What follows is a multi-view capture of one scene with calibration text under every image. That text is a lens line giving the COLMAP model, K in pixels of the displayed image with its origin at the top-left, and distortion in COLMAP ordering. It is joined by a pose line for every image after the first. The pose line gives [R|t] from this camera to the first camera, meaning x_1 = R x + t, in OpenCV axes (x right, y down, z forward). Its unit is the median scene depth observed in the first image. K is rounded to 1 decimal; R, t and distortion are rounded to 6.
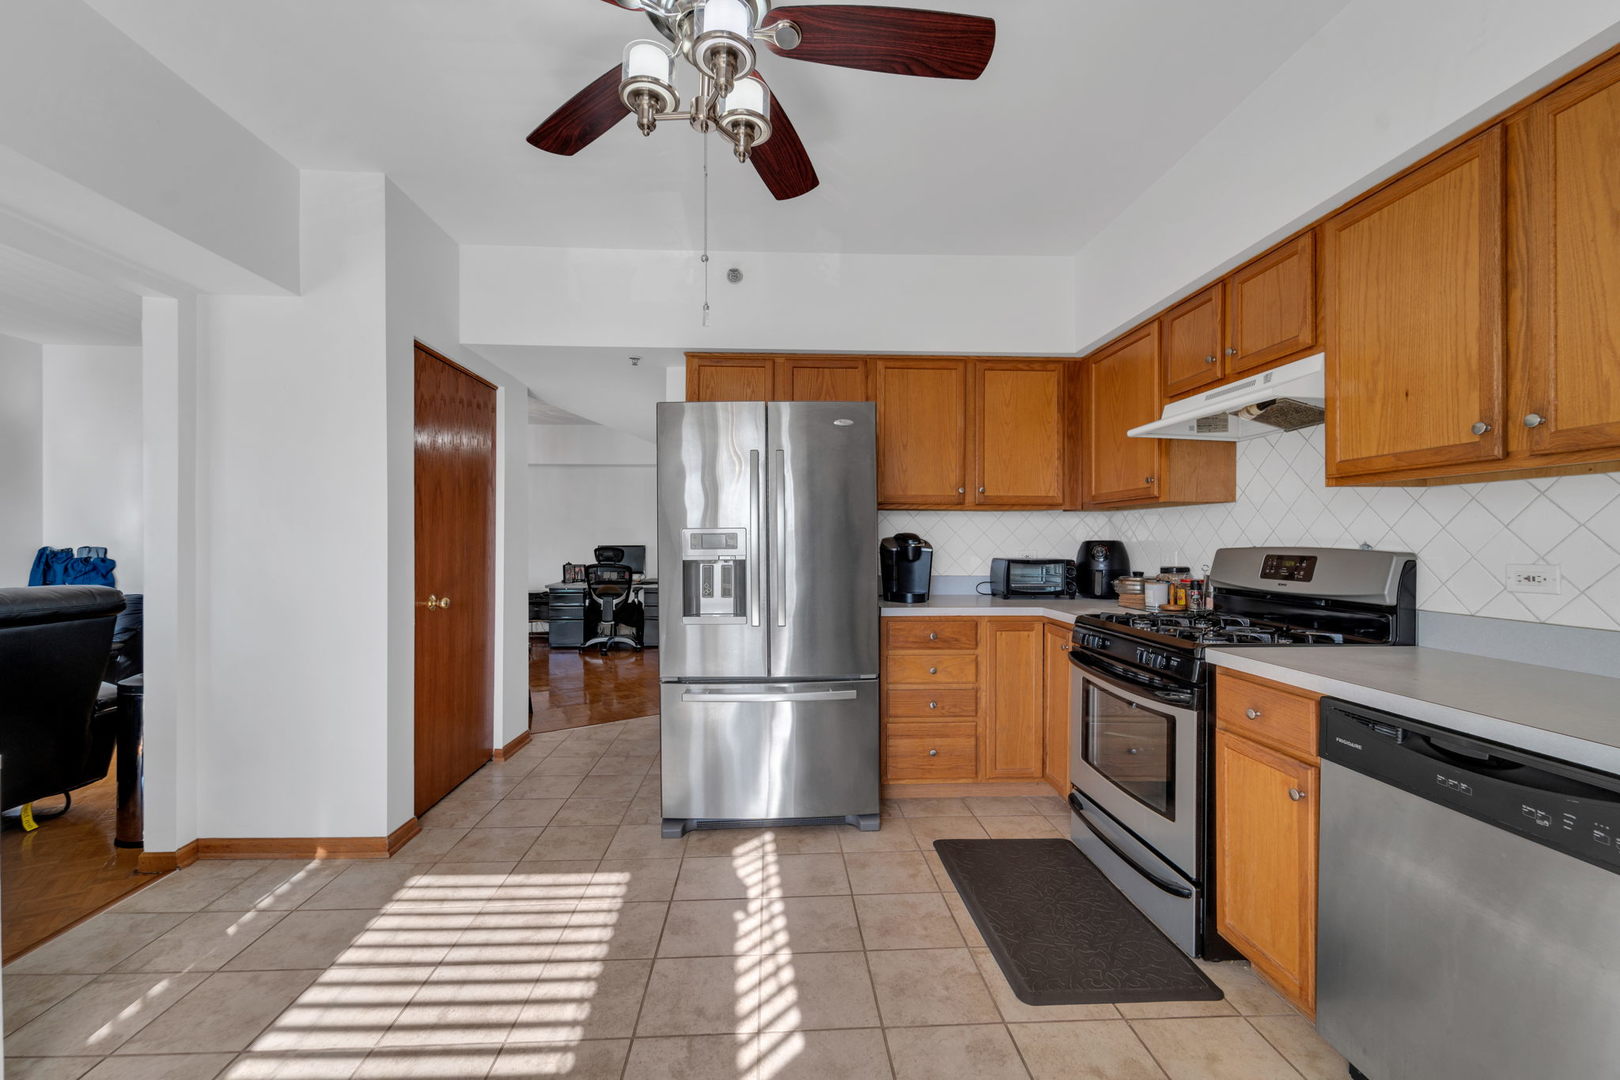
lens RADIAL K [[659.3, 0, 790.5], [0, 659.3, 540.8], [0, 0, 1]] dist [-0.003925, -0.000194]
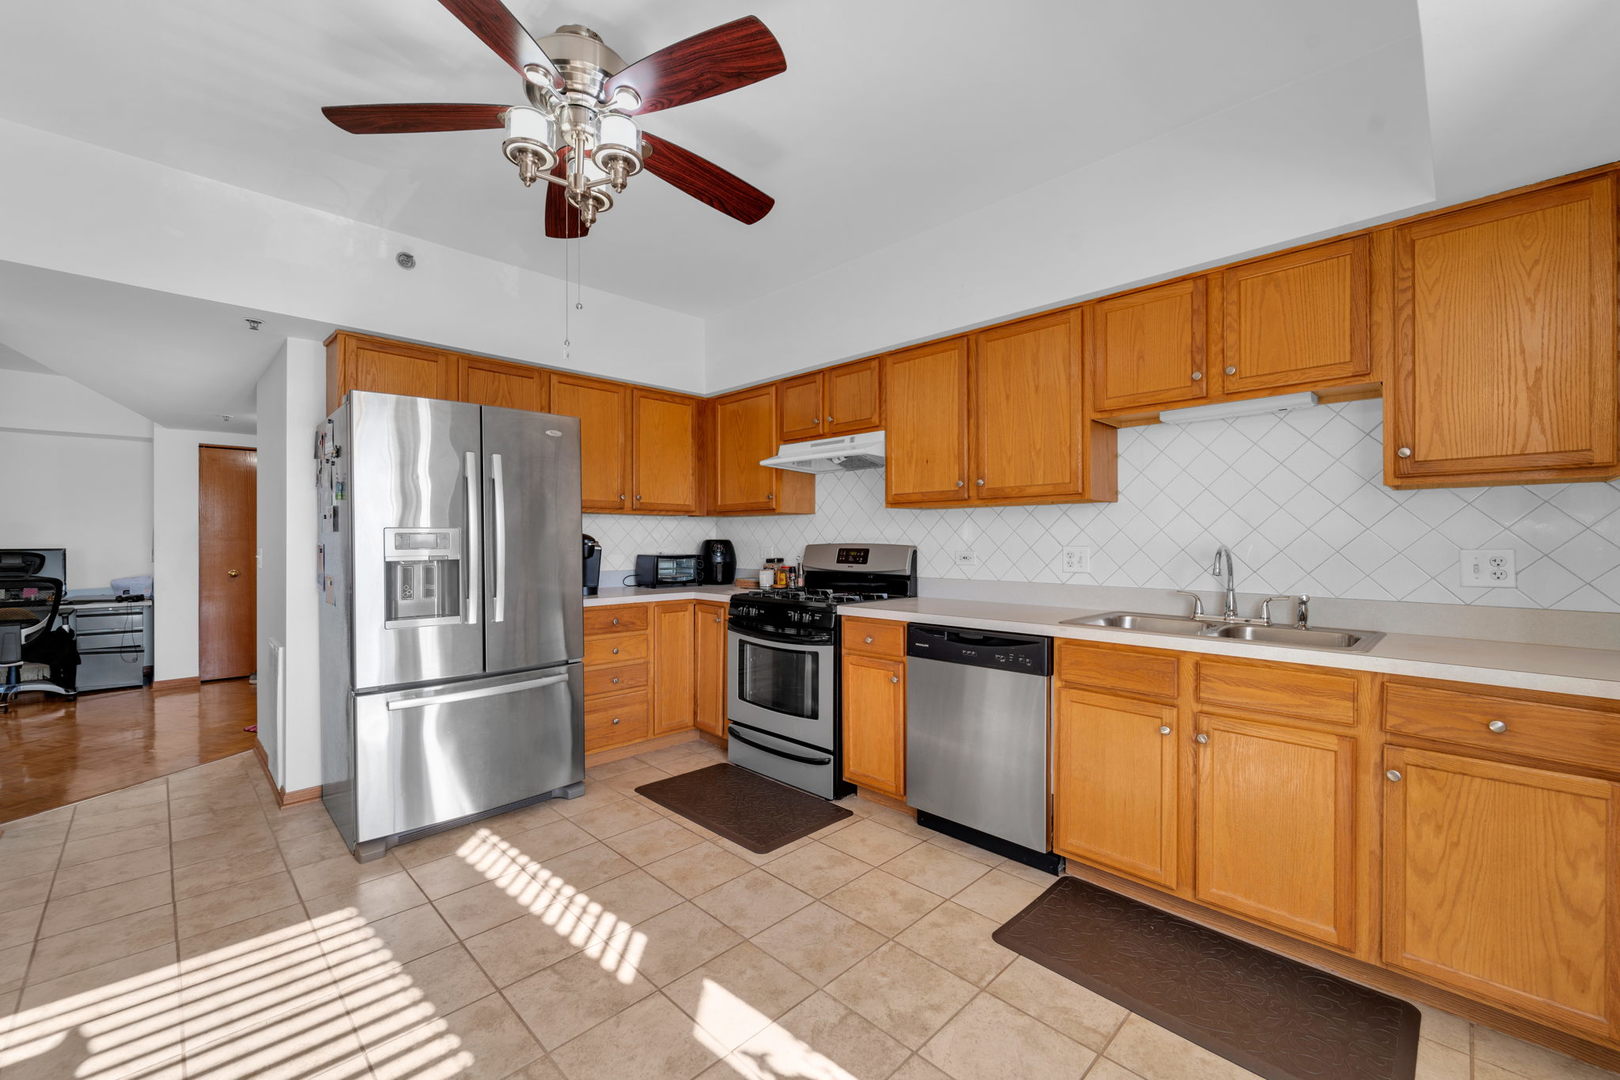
lens RADIAL K [[659.3, 0, 796.8], [0, 659.3, 541.1], [0, 0, 1]] dist [-0.003925, -0.000194]
pose [[0.742700, -0.003325, 0.669616, -0.379867], [0.003043, 0.999994, 0.001590, 0.001050], [-0.669618, 0.000856, 0.742706, -0.097823]]
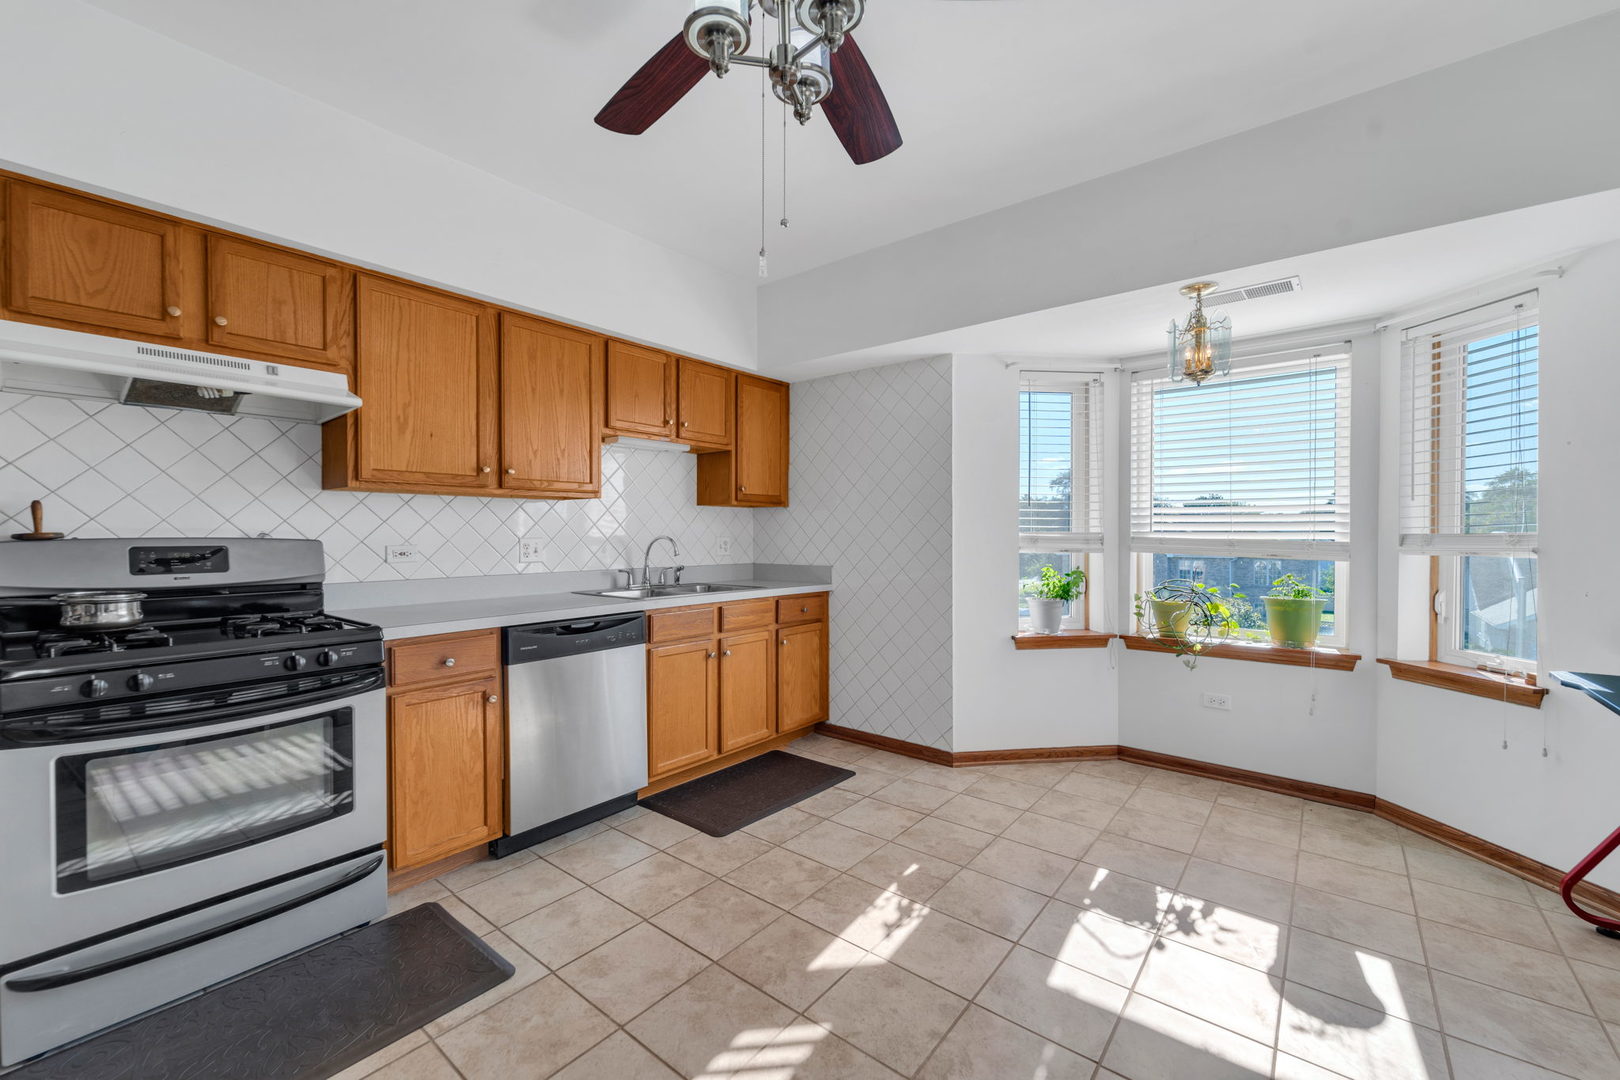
lens RADIAL K [[659.3, 0, 791.0], [0, 659.3, 539.1], [0, 0, 1]] dist [-0.003925, -0.000194]
pose [[-0.746885, -0.005445, 0.664931, -0.442464], [0.001464, 0.999951, 0.009833, 0.003606], [-0.664952, 0.008317, -0.746840, 0.988992]]
